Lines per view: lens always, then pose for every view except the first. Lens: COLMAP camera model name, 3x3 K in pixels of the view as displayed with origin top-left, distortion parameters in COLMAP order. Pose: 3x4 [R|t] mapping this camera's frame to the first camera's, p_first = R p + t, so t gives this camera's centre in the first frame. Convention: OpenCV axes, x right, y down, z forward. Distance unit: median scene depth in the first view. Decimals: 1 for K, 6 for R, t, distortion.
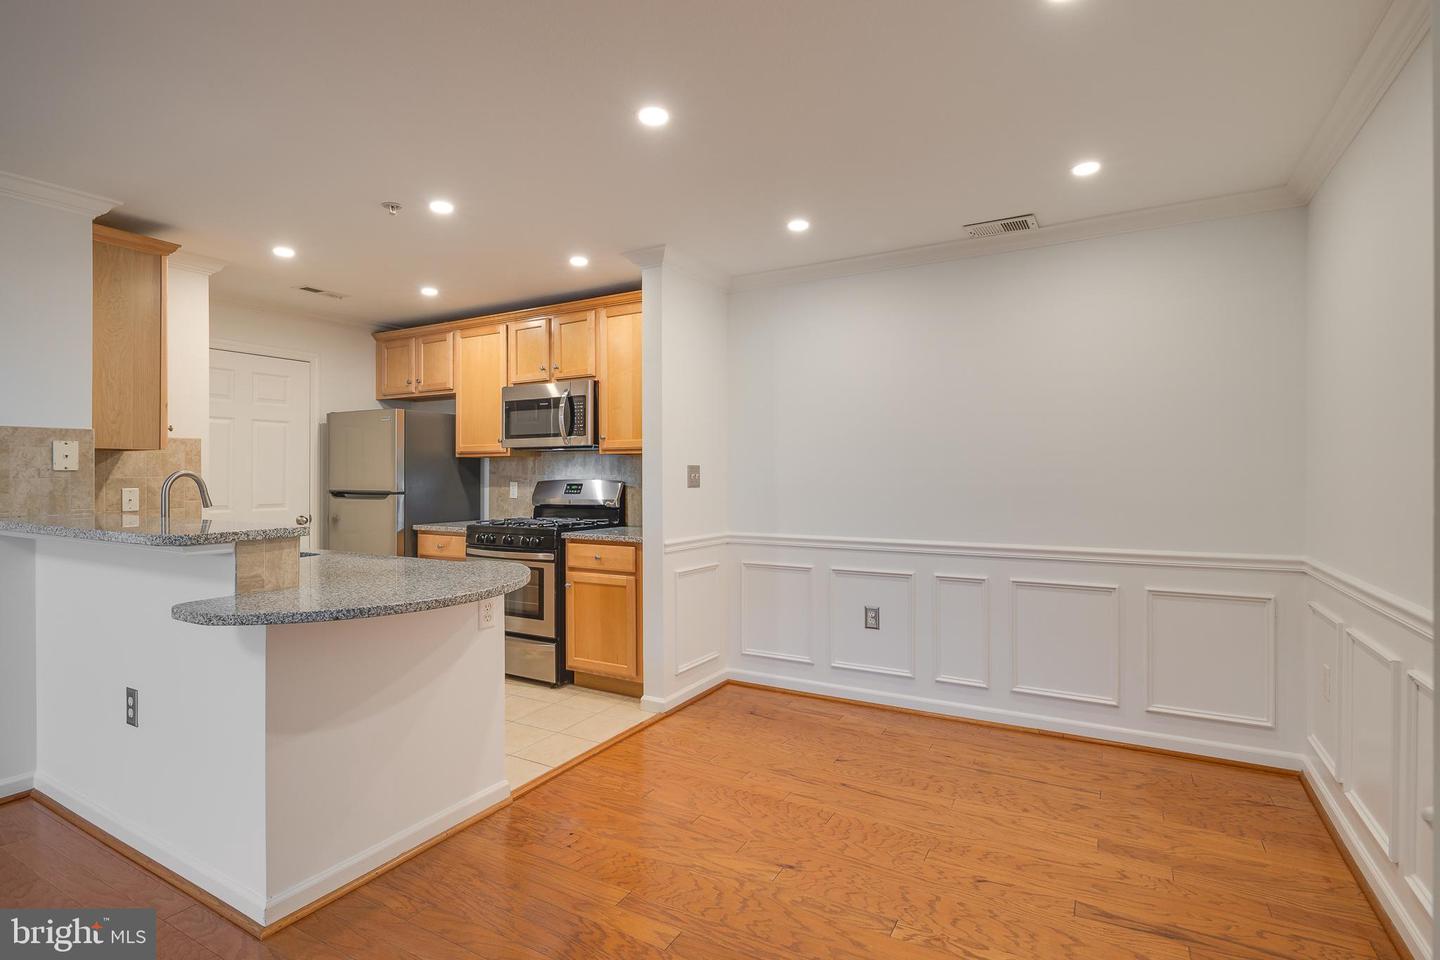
lens RADIAL K [[698.9, 0, 712.6], [0, 698.9, 474.6], [0, 0, 1]] dist [-0.001303, -0.003822]
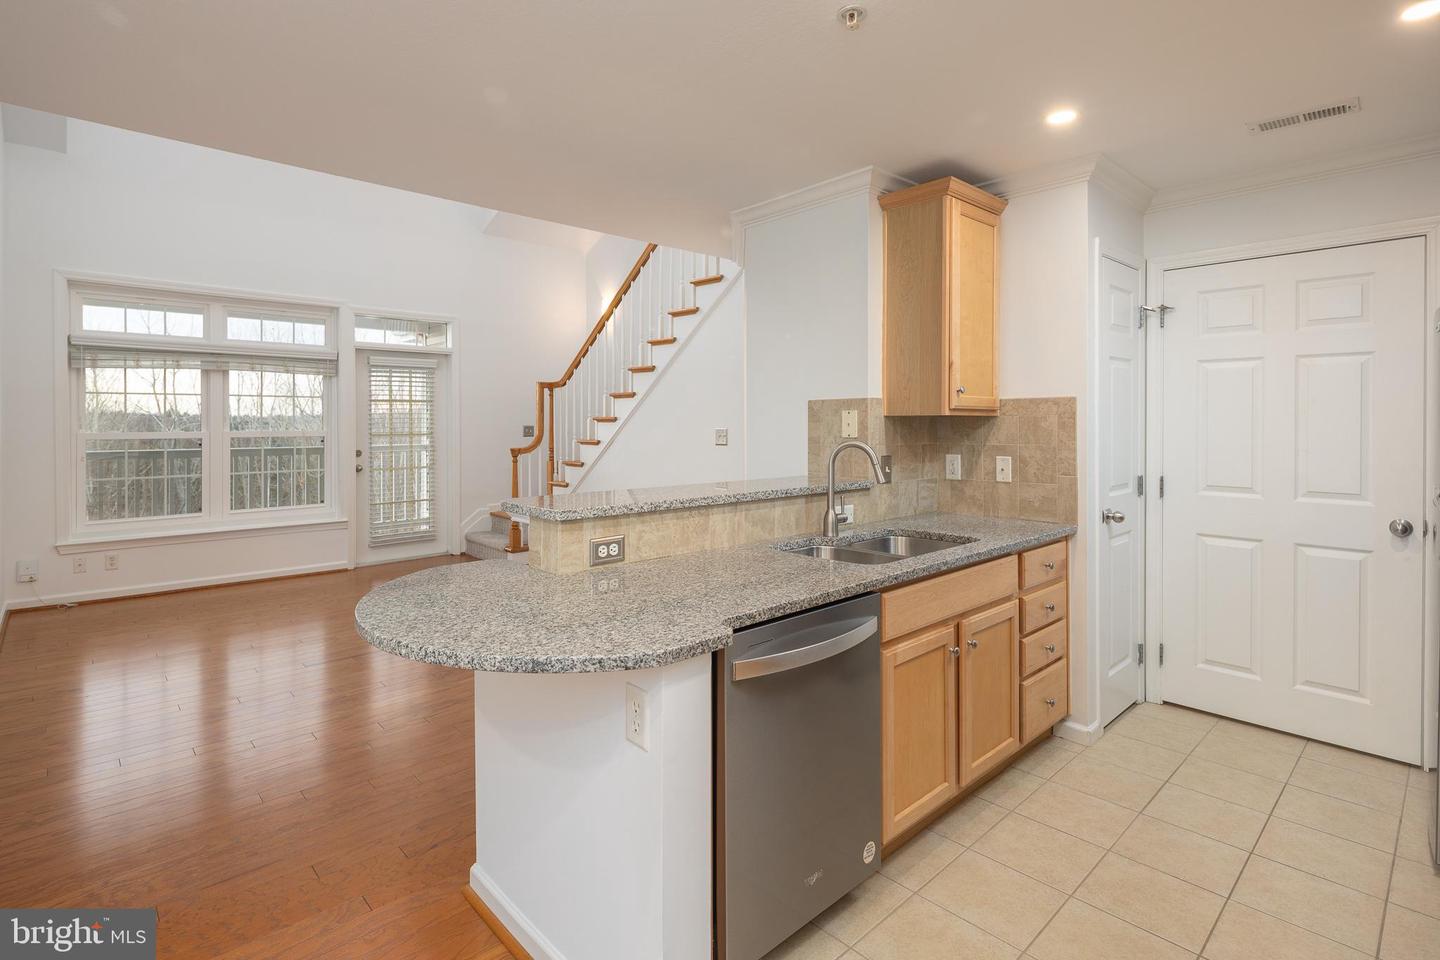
lens RADIAL K [[697.3, 0, 709.0], [0, 697.3, 428.2], [0, 0, 1]] dist [-0.000157, -0.000543]
pose [[-0.294838, 0.009078, -0.955504, 0.109809], [-0.001623, 0.999949, 0.010001, -0.020703], [0.955546, 0.004499, -0.294808, 0.733279]]
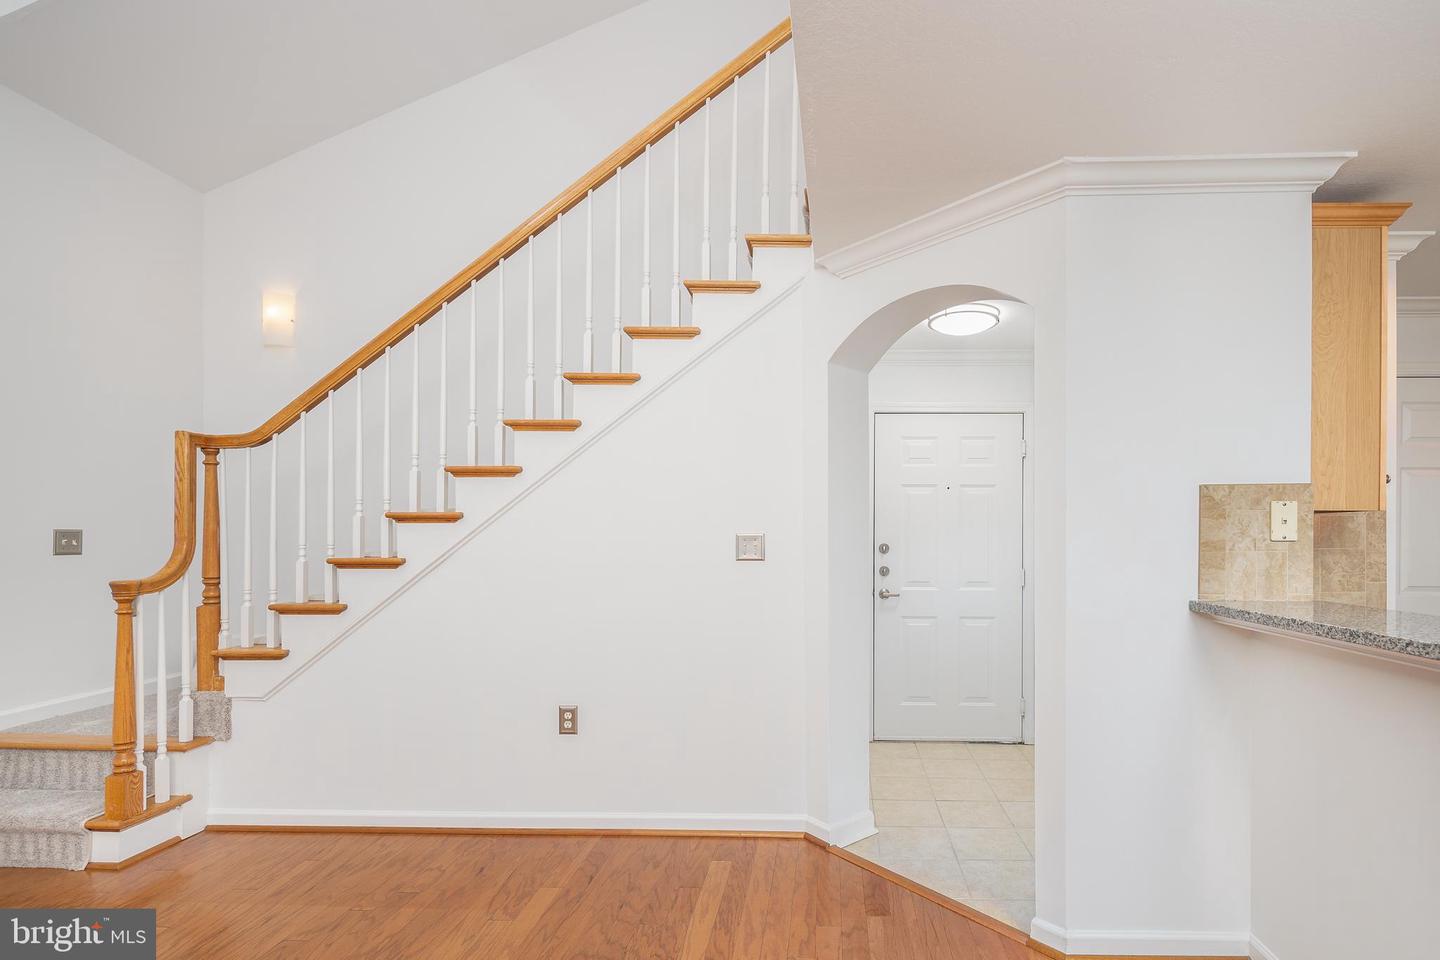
lens RADIAL K [[697.3, 0, 826.4], [0, 697.3, 537.4], [0, 0, 1]] dist [-0.000157, -0.000543]
pose [[0.481969, 0.000492, -0.876188, -0.339590], [-0.004853, 0.999986, -0.002108, -0.003688], [0.876175, 0.005268, 0.481964, 0.143290]]
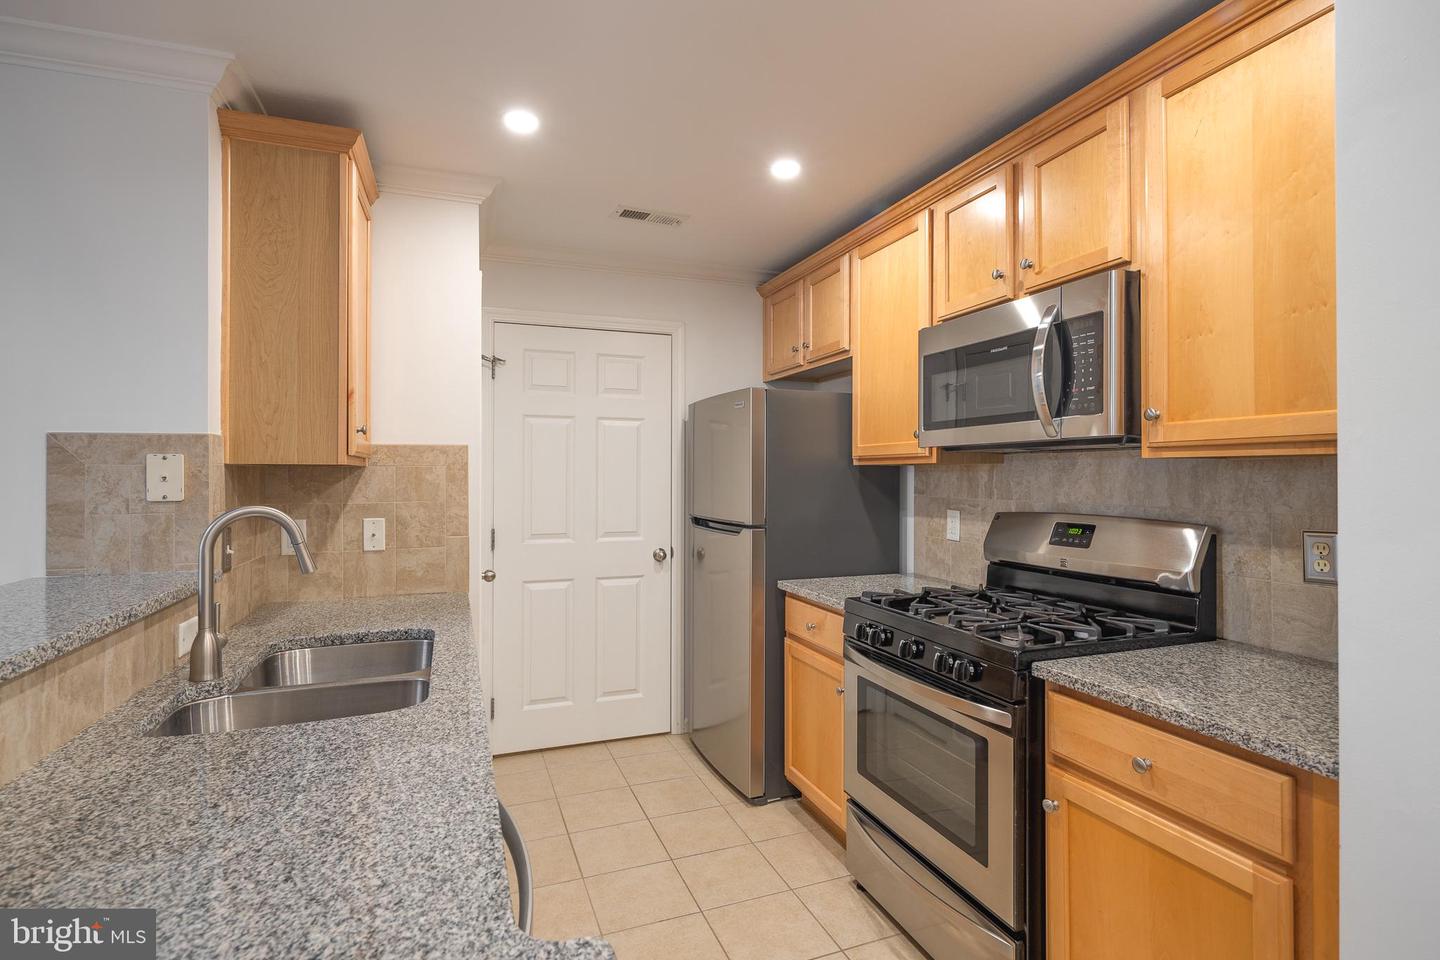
lens RADIAL K [[698.9, 0, 718.7], [0, 698.9, 473.4], [0, 0, 1]] dist [-0.001303, -0.003822]
pose [[0.777037, -0.001006, -0.629454, -0.099910], [-0.000619, 0.999997, -0.002361, -0.019735], [0.629454, 0.002224, 0.777035, 0.546040]]
